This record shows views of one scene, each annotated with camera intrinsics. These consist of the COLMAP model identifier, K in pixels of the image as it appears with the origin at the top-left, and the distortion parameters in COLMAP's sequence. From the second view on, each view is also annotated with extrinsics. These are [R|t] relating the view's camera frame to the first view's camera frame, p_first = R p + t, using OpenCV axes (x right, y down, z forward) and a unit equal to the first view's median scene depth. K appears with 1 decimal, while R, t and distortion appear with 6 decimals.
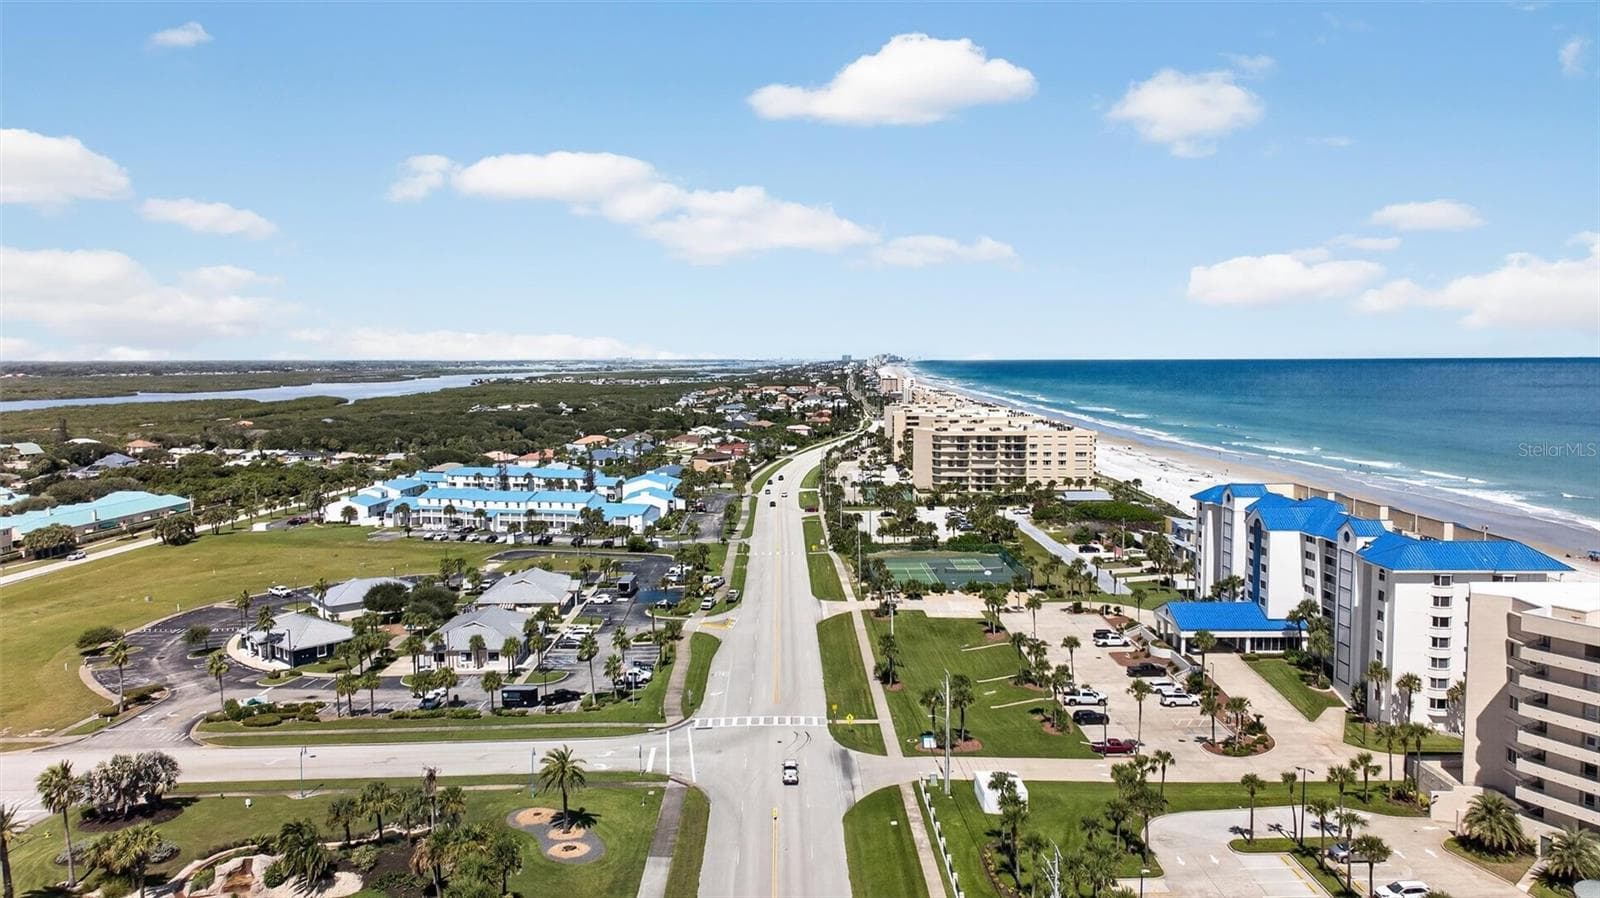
lens RADIAL K [[1101.7, 0, 816.7], [0, 1101.7, 445.9], [0, 0, 1]] dist [0.023593, -0.001824]
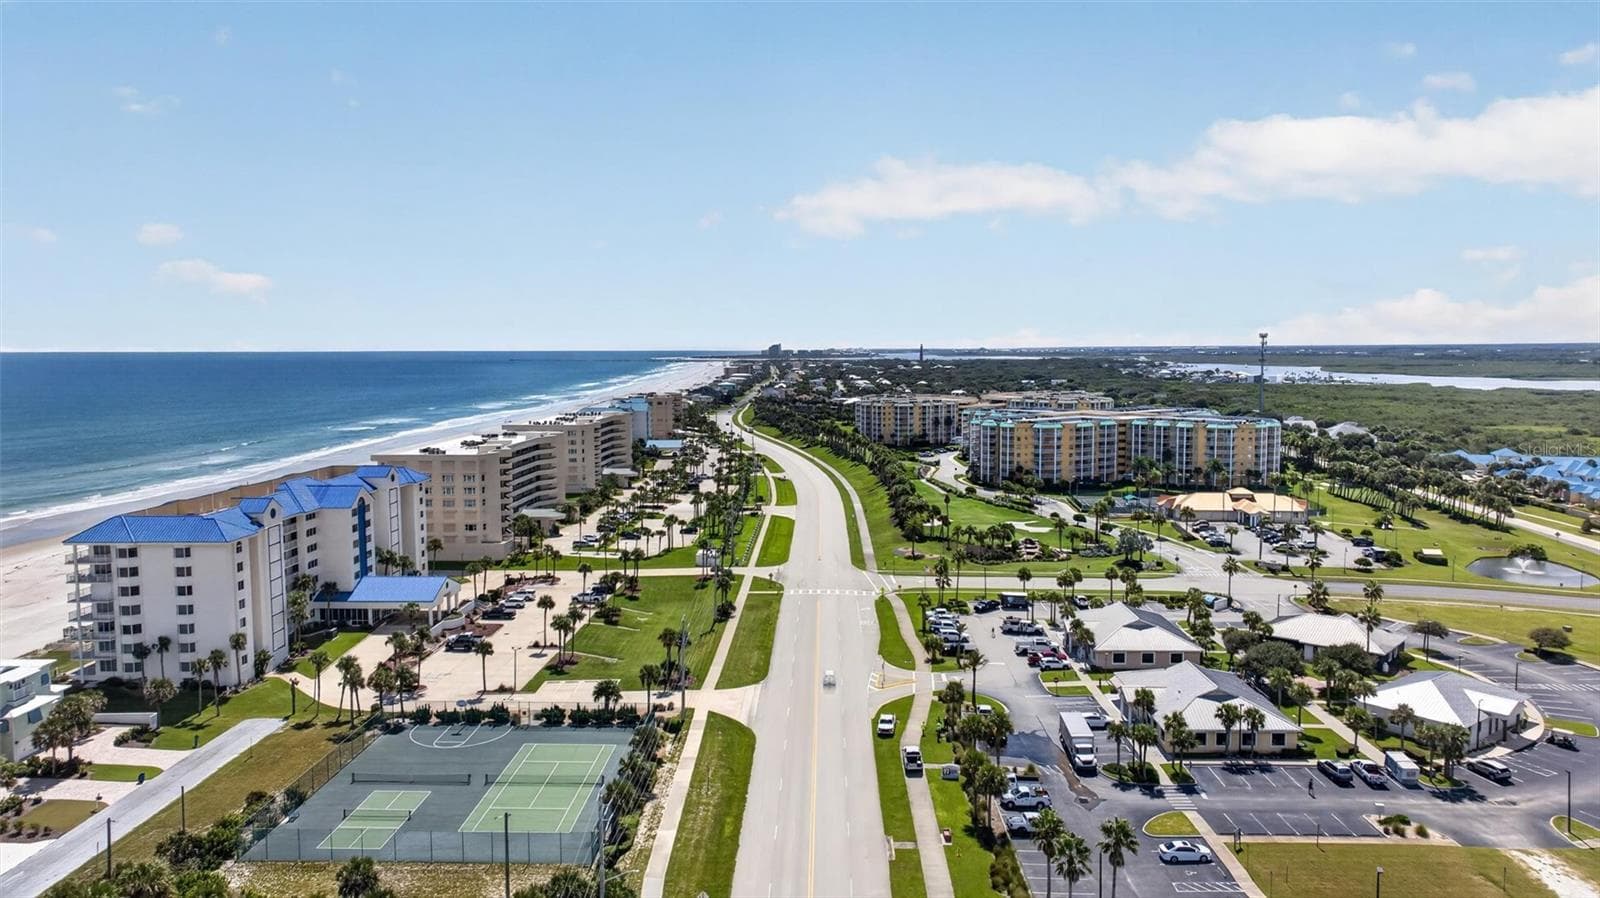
lens RADIAL K [[1068.9, 0, 800.0], [0, 1068.9, 449.0], [0, 0, 1]] dist [0.027491, 0.002173]
pose [[-0.998301, 0.001907, 0.058229, -0.066062], [0.011820, 0.985307, 0.170383, -0.125427], [-0.057048, 0.170782, -0.983656, 1.665901]]
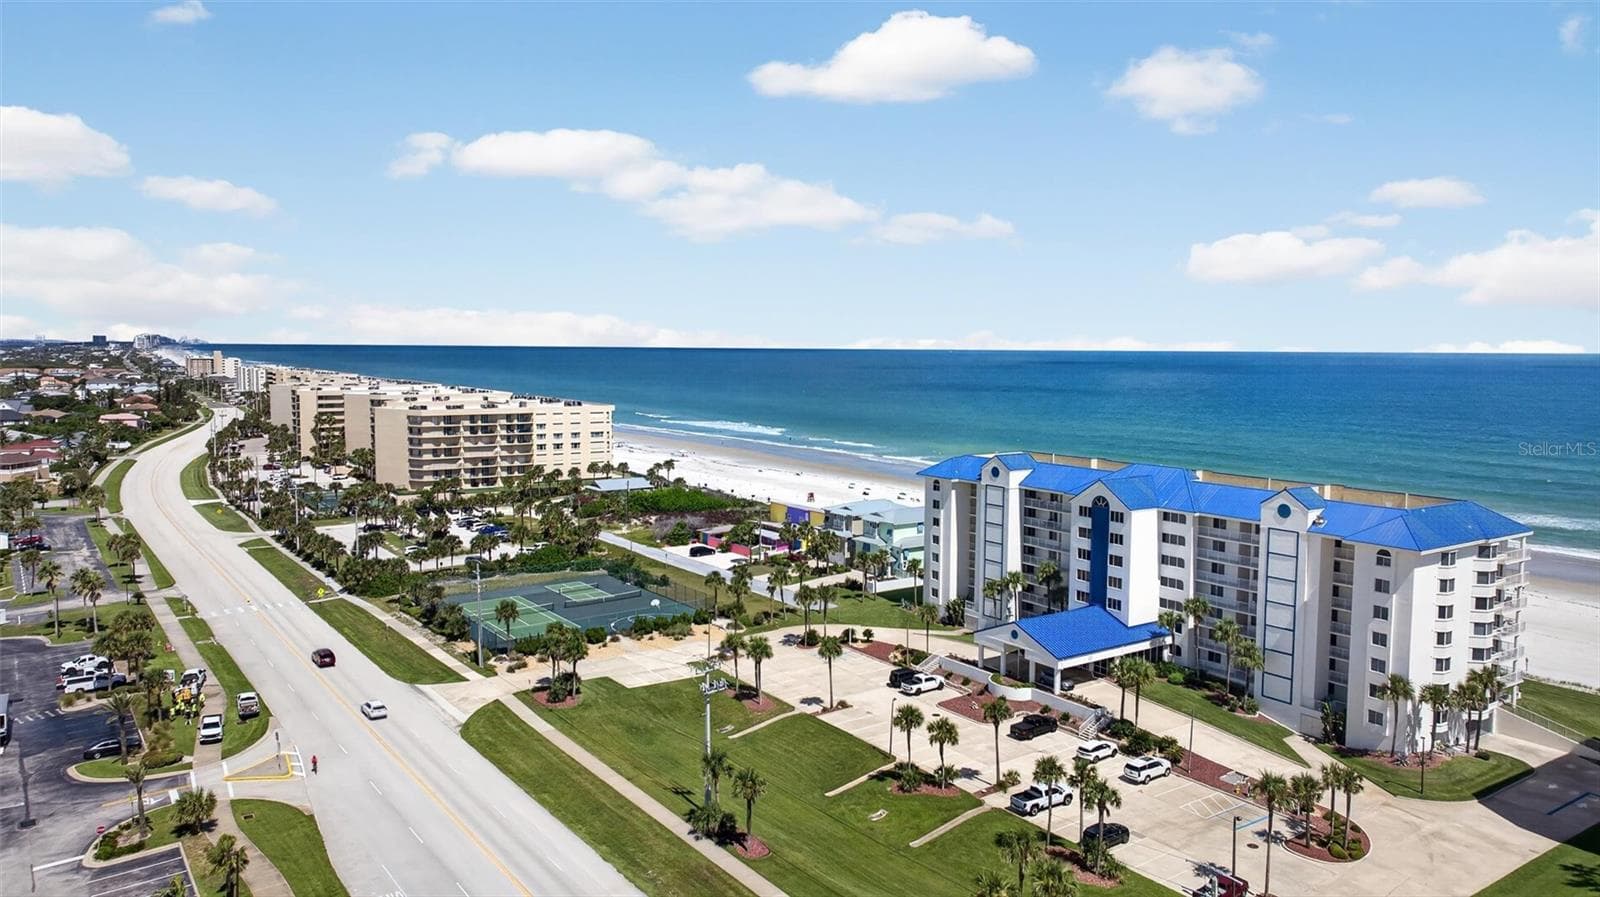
lens RADIAL K [[1101.7, 0, 816.7], [0, 1101.7, 445.4], [0, 0, 1]] dist [0.023593, -0.001824]
pose [[0.825061, -0.042254, 0.563462, -0.157133], [0.036013, 0.999105, 0.022190, 0.006301], [-0.563895, 0.001984, 0.825844, 0.410113]]
